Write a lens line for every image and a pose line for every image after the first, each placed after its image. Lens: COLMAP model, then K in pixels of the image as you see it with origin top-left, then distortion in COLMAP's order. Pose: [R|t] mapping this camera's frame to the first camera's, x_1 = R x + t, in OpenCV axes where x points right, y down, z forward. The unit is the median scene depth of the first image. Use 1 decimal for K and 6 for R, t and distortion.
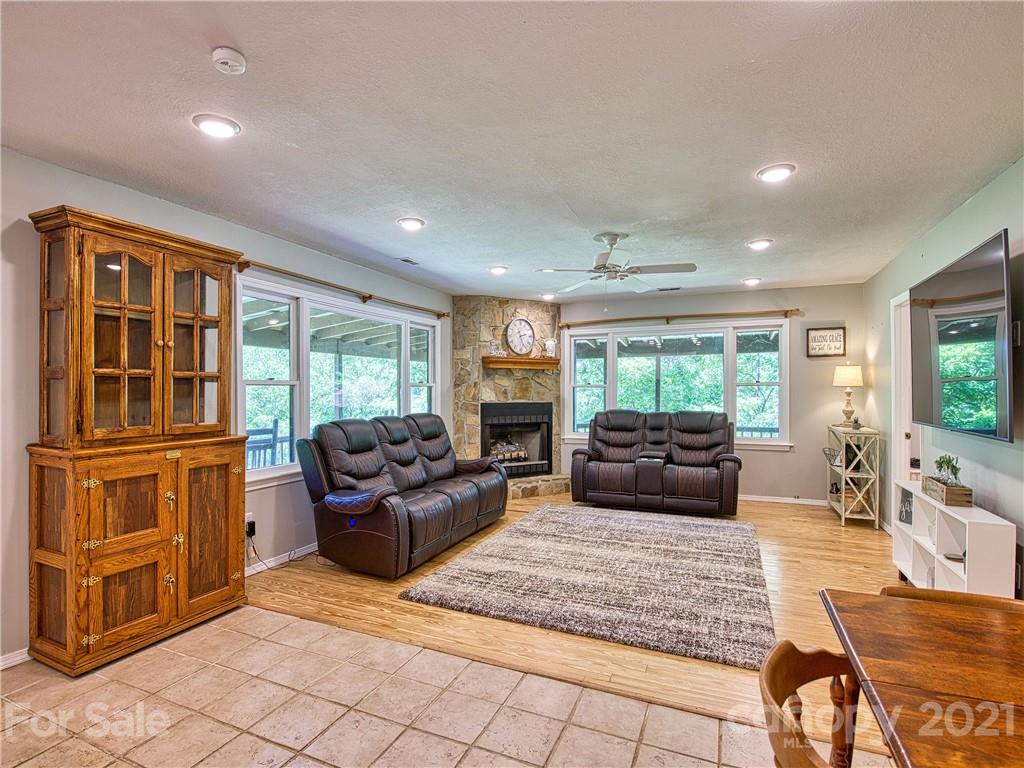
lens RADIAL K [[505.1, 0, 508.4], [0, 505.1, 390.6], [0, 0, 1]] dist [-0.002857, -0.000222]
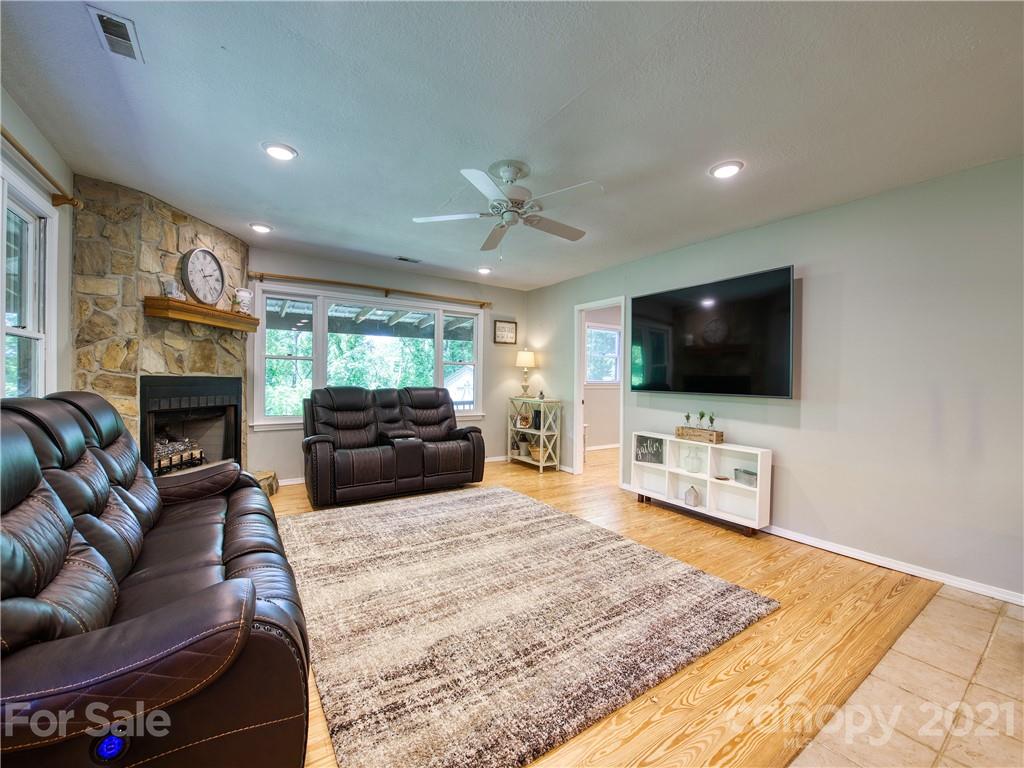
lens RADIAL K [[410.4, 0, 509.7], [0, 410.4, 384.8], [0, 0, 1]] dist [-0.019508, -0.000493]
pose [[0.541466, -0.000390, 0.840723, -0.257241], [-0.017760, 0.999771, 0.011902, 0.026142], [-0.840535, -0.021376, 0.541335, 0.463071]]
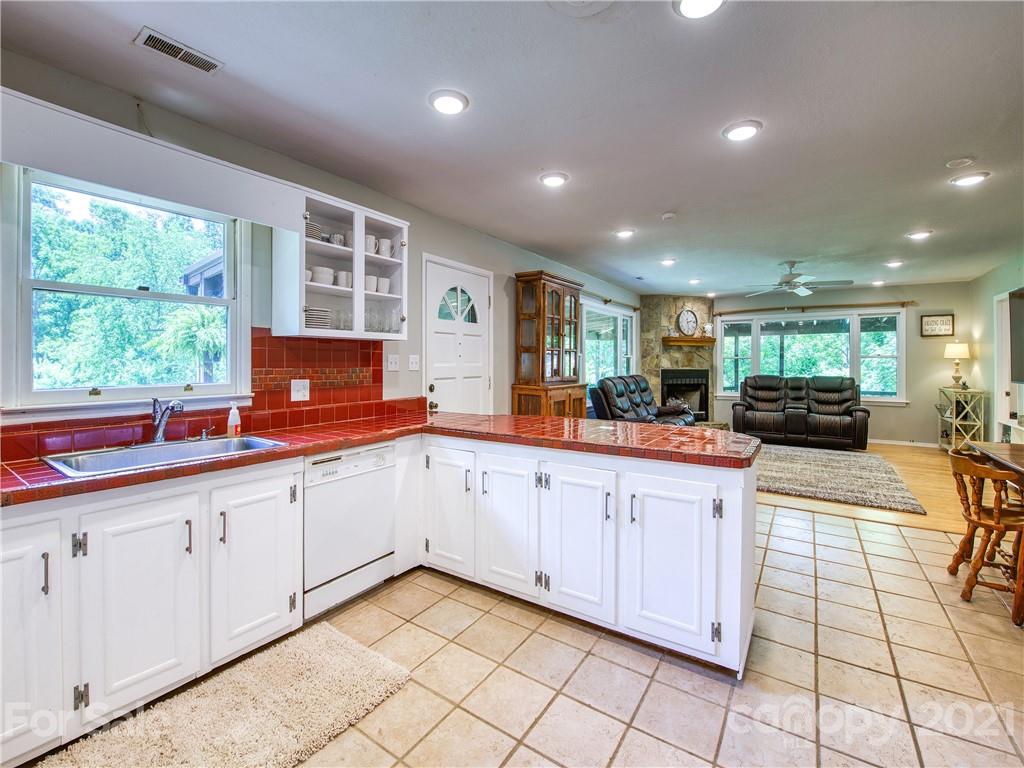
lens RADIAL K [[444.0, 0, 510.6], [0, 444.0, 361.0], [0, 0, 1]] dist [-0.011138, -0.000401]
pose [[0.983635, 0.004693, -0.180110, -0.296953], [-0.005356, 0.999981, -0.003194, 0.008730], [0.180092, 0.004106, 0.983641, -0.379159]]
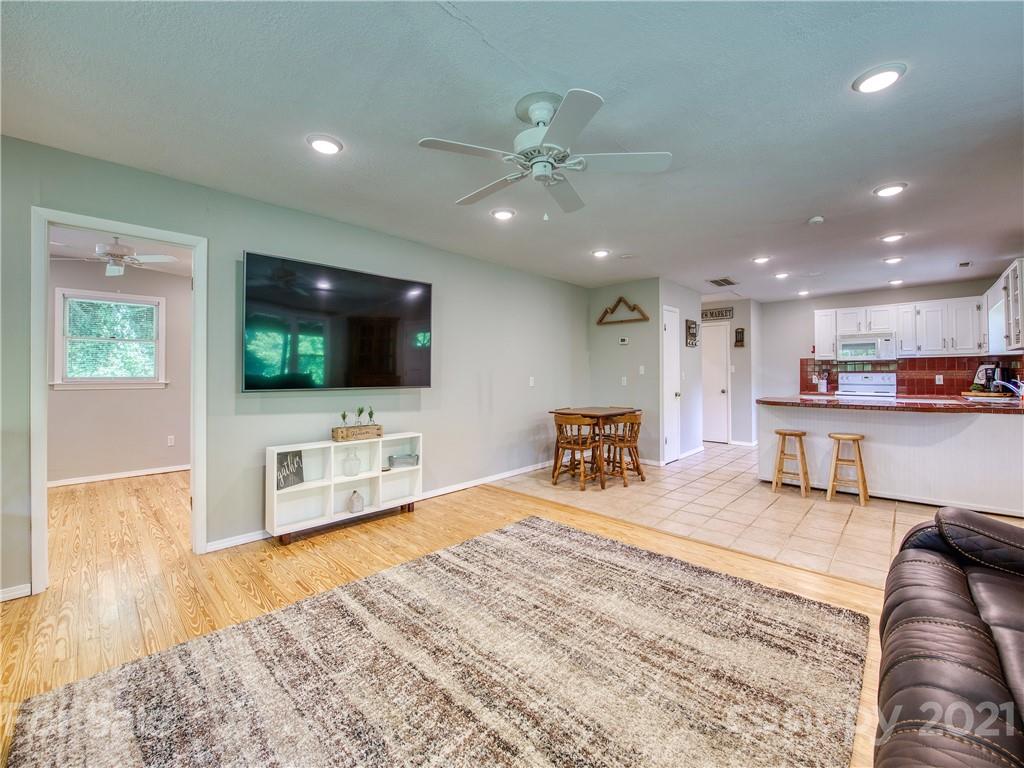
lens RADIAL K [[414.9, 0, 511.2], [0, 414.9, 379.4], [0, 0, 1]] dist [-0.018234, -0.000543]
pose [[-0.938444, -0.000043, 0.345431, 0.046259], [0.004574, 0.999911, 0.012550, 0.022807], [-0.345401, 0.013358, -0.938360, 1.083780]]
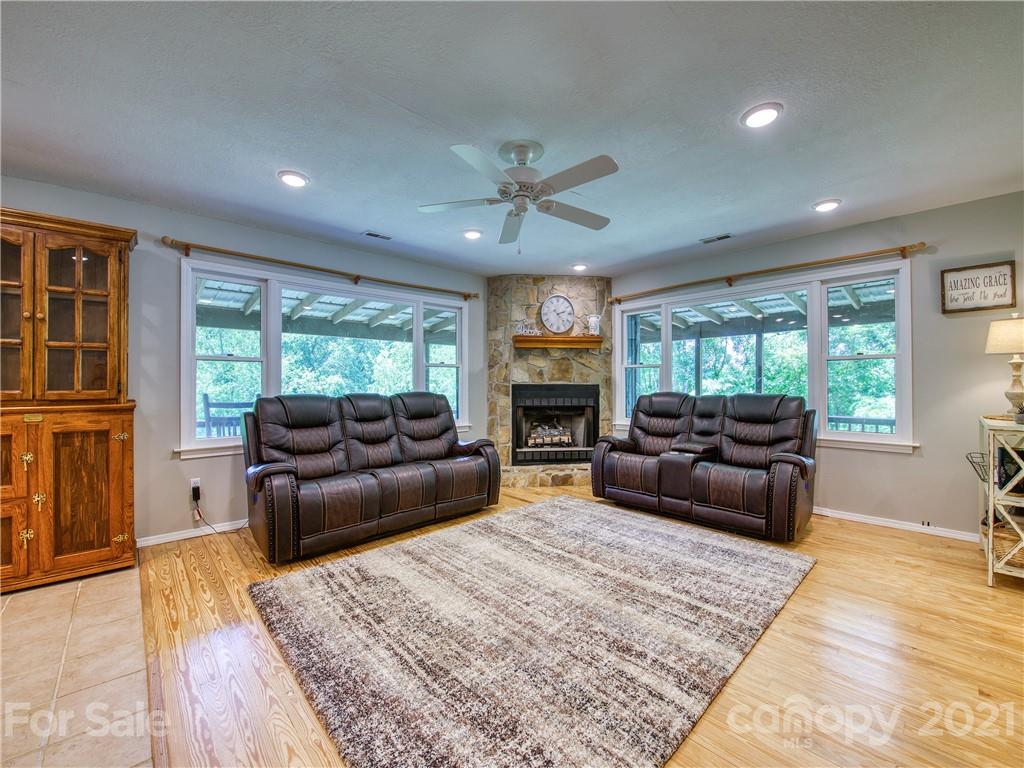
lens RADIAL K [[414.9, 0, 511.2], [0, 414.9, 379.4], [0, 0, 1]] dist [-0.018234, -0.000543]
pose [[0.918003, -0.004305, -0.396550, 0.311832], [0.000602, 0.999955, -0.009463, 0.027369], [0.396573, 0.008448, 0.917964, 0.316356]]
